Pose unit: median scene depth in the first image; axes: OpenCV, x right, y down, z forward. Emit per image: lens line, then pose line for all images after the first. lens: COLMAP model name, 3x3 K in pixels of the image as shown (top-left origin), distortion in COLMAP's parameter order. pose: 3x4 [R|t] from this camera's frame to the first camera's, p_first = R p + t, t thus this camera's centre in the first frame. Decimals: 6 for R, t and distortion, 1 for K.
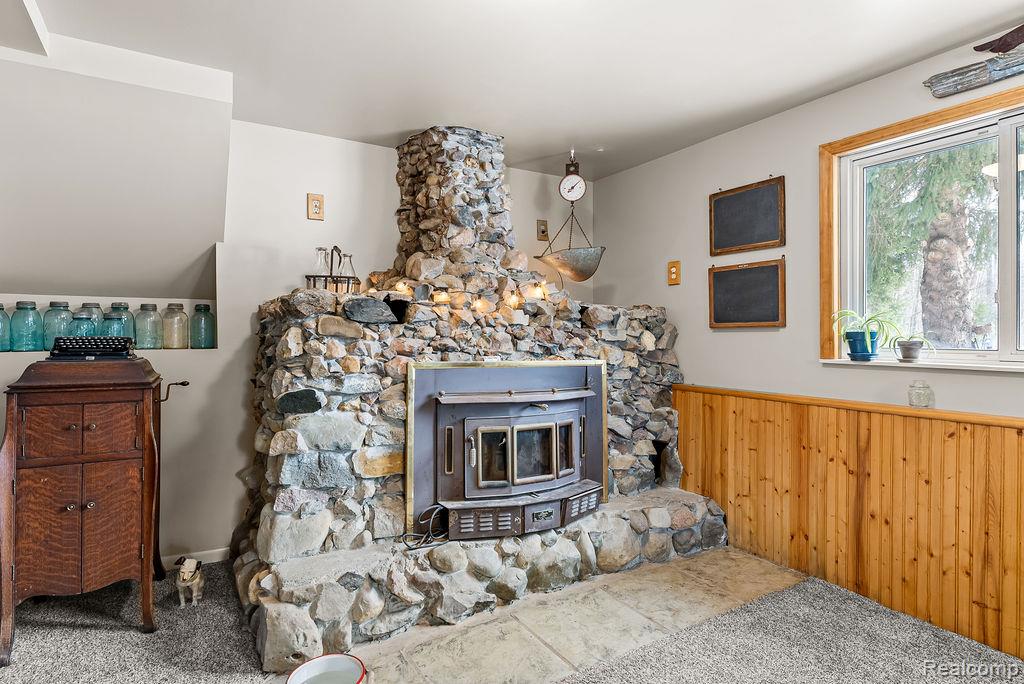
lens RADIAL K [[548.3, 0, 513.1], [0, 548.3, 337.1], [0, 0, 1]] dist [-0.000723, 0.000288]
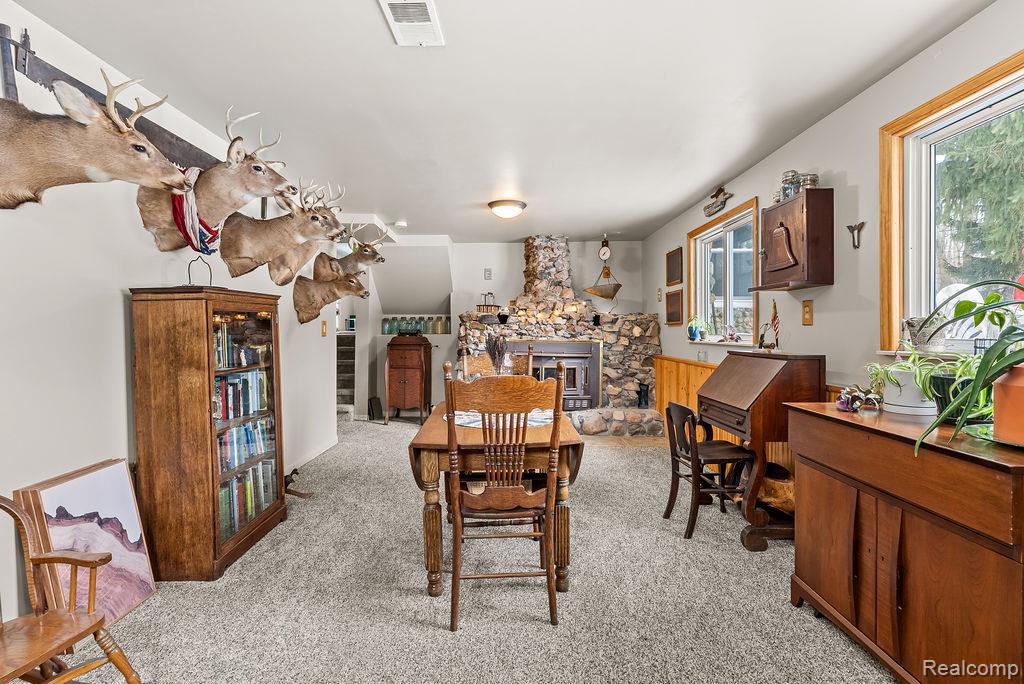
lens RADIAL K [[490.1, 0, 511.9], [0, 490.1, 341.9], [0, 0, 1]] dist [-0.005791, -0.000892]
pose [[0.857222, 0.011823, -0.514812, 0.853748], [-0.002039, 0.999806, 0.019566, 0.011960], [0.514944, -0.015723, 0.857080, -0.790492]]
